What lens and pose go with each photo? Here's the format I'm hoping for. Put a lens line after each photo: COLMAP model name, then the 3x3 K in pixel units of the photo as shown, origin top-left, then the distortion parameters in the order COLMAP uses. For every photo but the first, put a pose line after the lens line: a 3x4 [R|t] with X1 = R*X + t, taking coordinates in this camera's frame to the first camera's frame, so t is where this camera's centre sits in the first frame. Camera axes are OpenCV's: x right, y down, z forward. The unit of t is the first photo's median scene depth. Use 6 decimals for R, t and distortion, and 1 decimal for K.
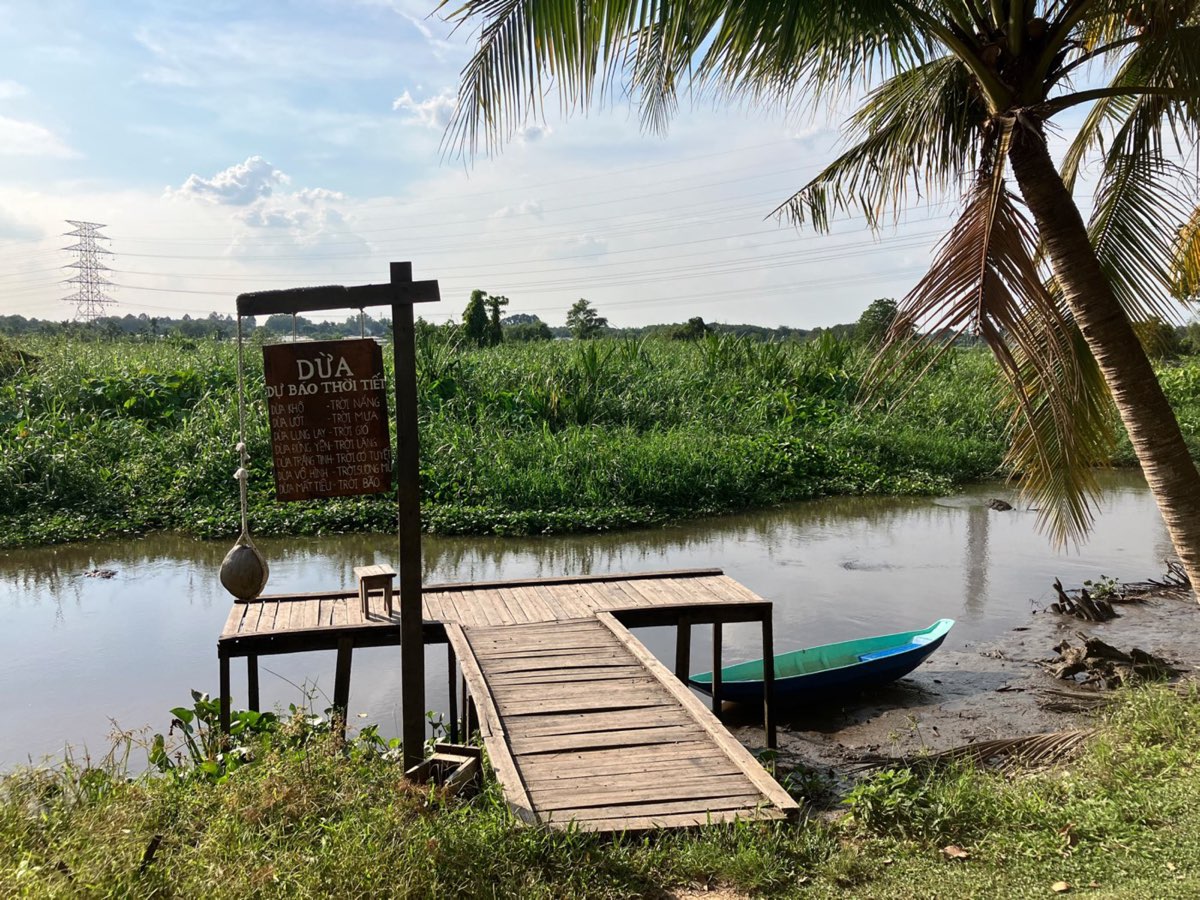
lens RADIAL K [[1125.9, 0, 597.2], [0, 1125.9, 445.7], [0, 0, 1]] dist [0.142723, -0.011525]
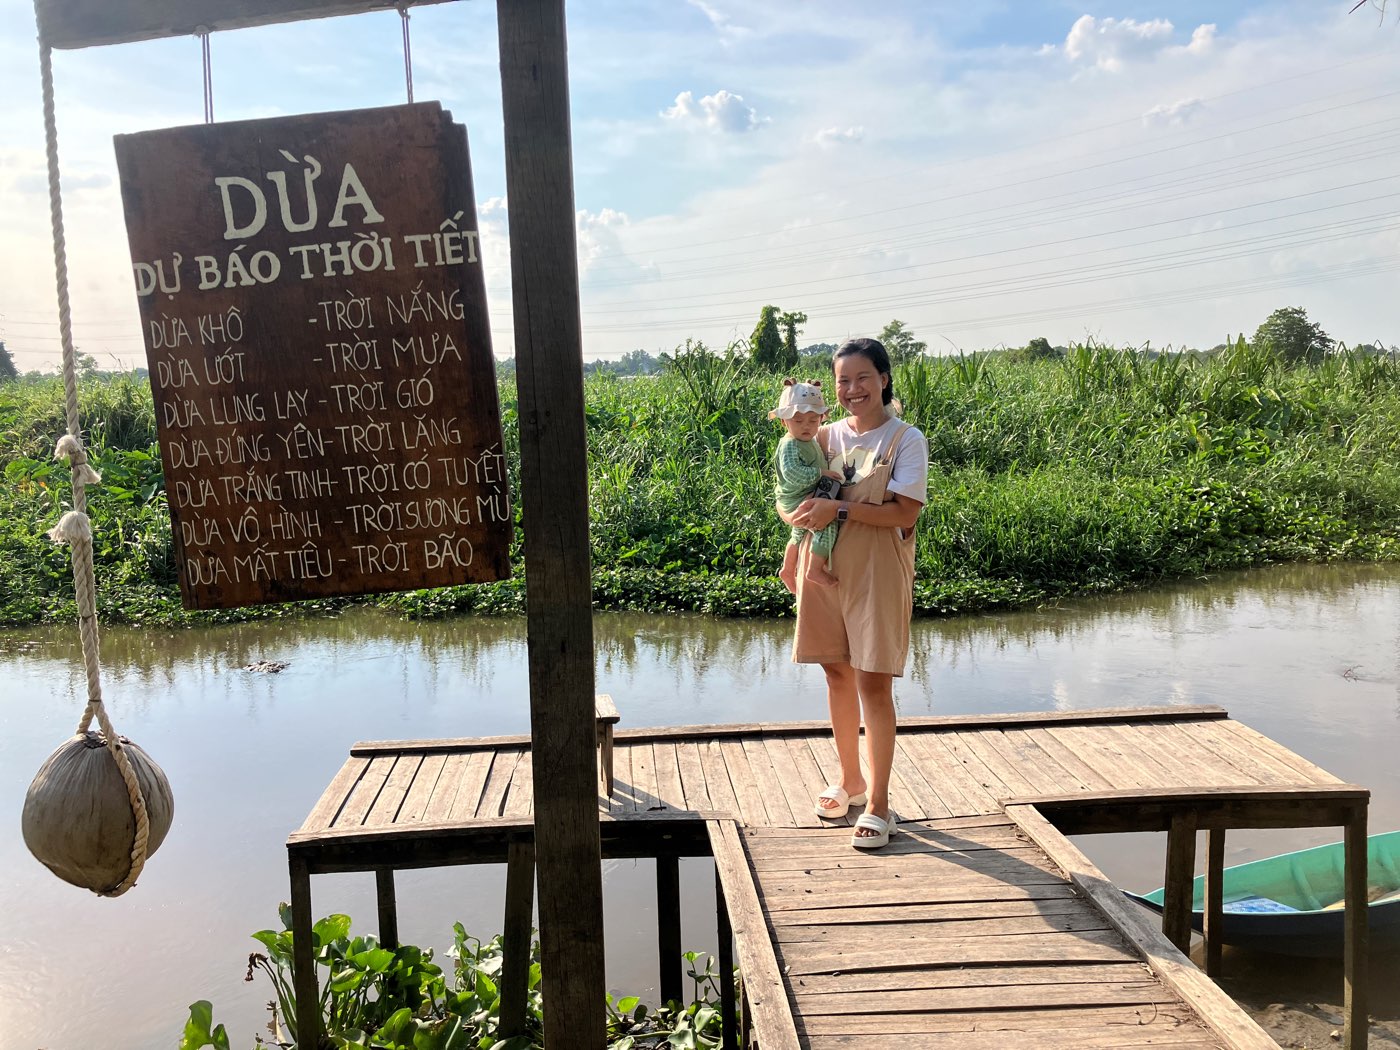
lens RADIAL K [[1313.5, 0, 696.7], [0, 1313.5, 520.0], [0, 0, 1]] dist [0.142723, -0.011525]
pose [[0.987104, -0.003140, -0.160047, -0.015405], [0.005587, 0.999874, 0.014837, 0.004053], [0.159980, -0.015540, 0.986998, 0.147258]]
